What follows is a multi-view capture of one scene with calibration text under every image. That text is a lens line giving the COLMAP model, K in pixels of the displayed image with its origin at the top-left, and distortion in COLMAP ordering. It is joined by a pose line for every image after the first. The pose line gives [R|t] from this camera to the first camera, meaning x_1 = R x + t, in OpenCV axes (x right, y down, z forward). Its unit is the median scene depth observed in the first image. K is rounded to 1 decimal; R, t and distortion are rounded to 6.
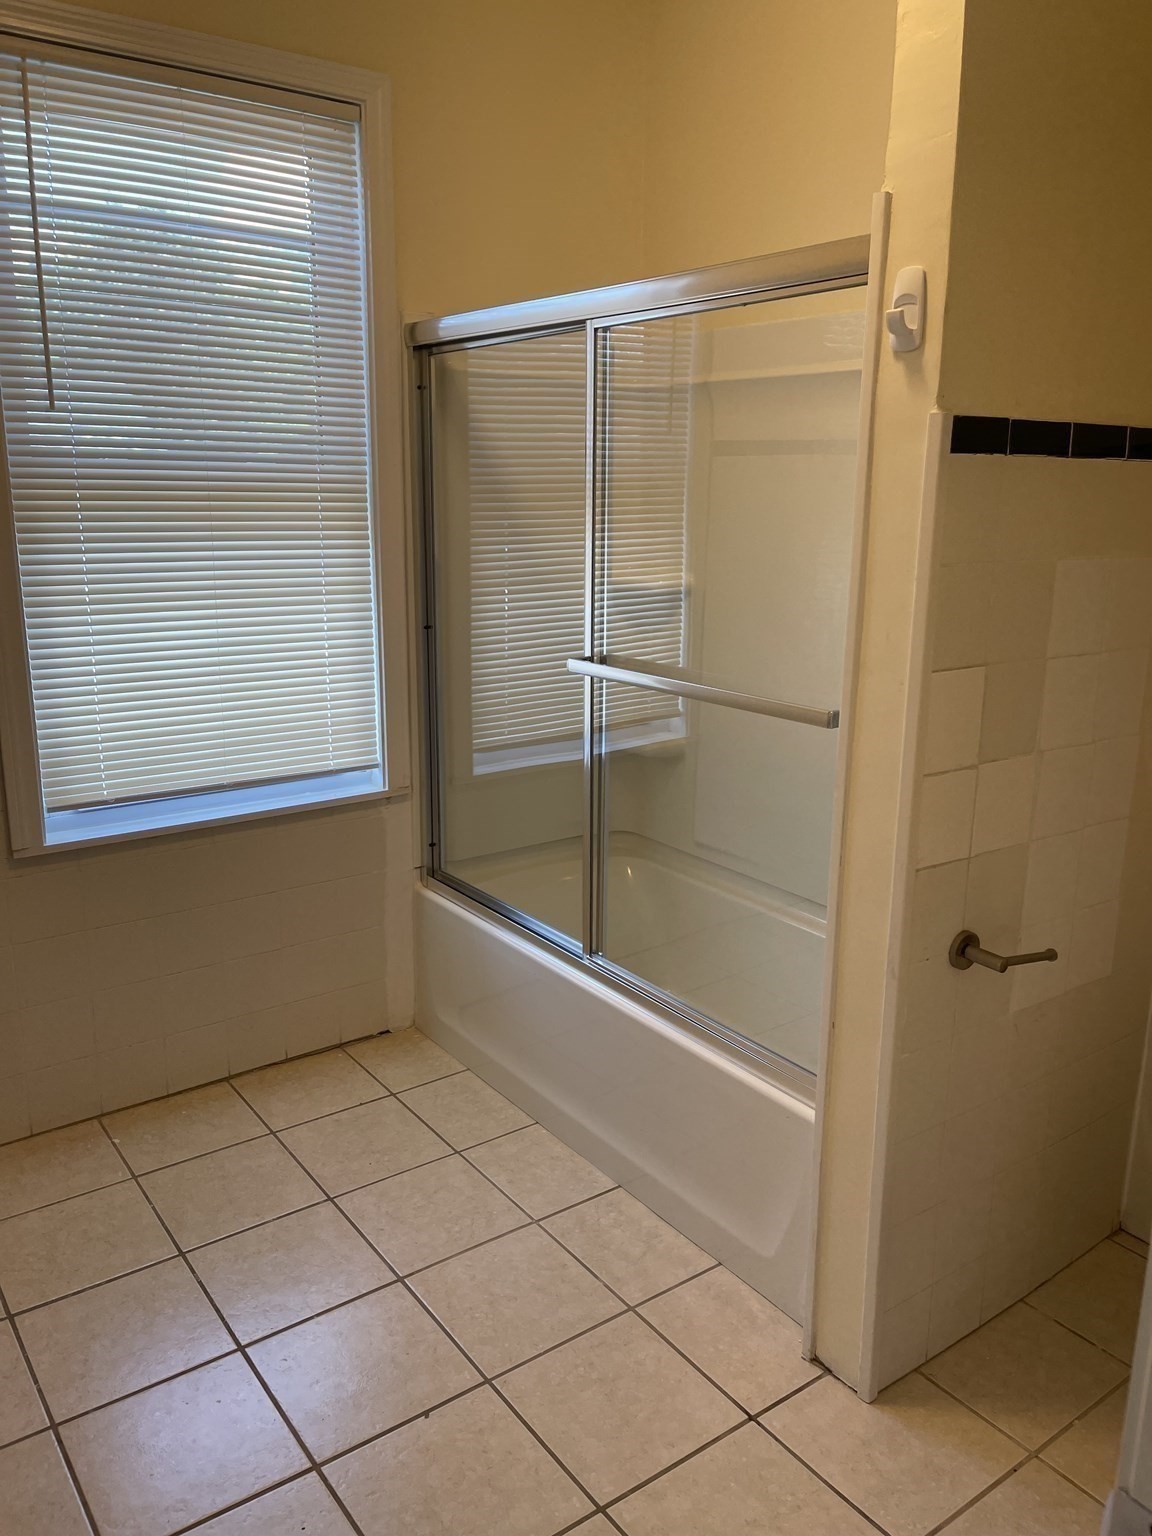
lens RADIAL K [[1198.5, 0, 576.7], [0, 1198.5, 764.6], [0, 0, 1]] dist [0.023026, -0.016331]
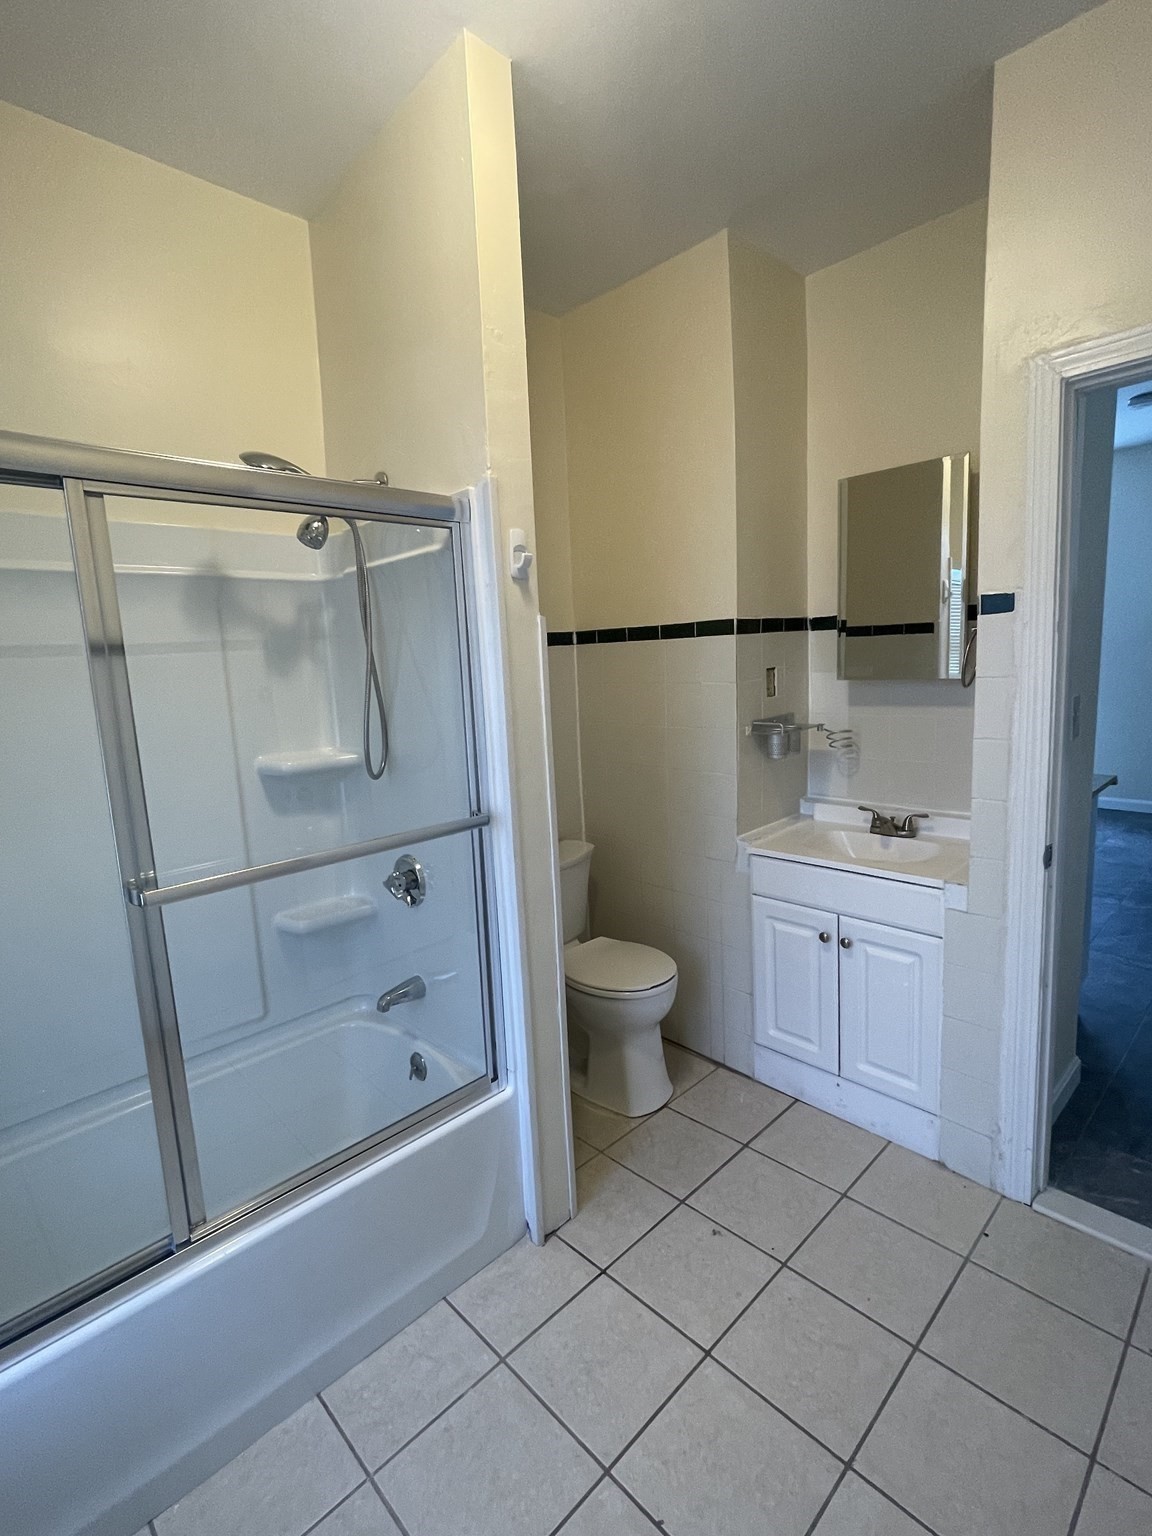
lens RADIAL K [[723.8, 0, 577.7], [0, 723.8, 769.9], [0, 0, 1]] dist [0.005813, 0.000617]
pose [[-0.138711, -0.148136, 0.979191, -0.559574], [0.286469, 0.940478, 0.182860, -0.188343], [-0.947995, 0.305872, -0.088018, 0.808115]]
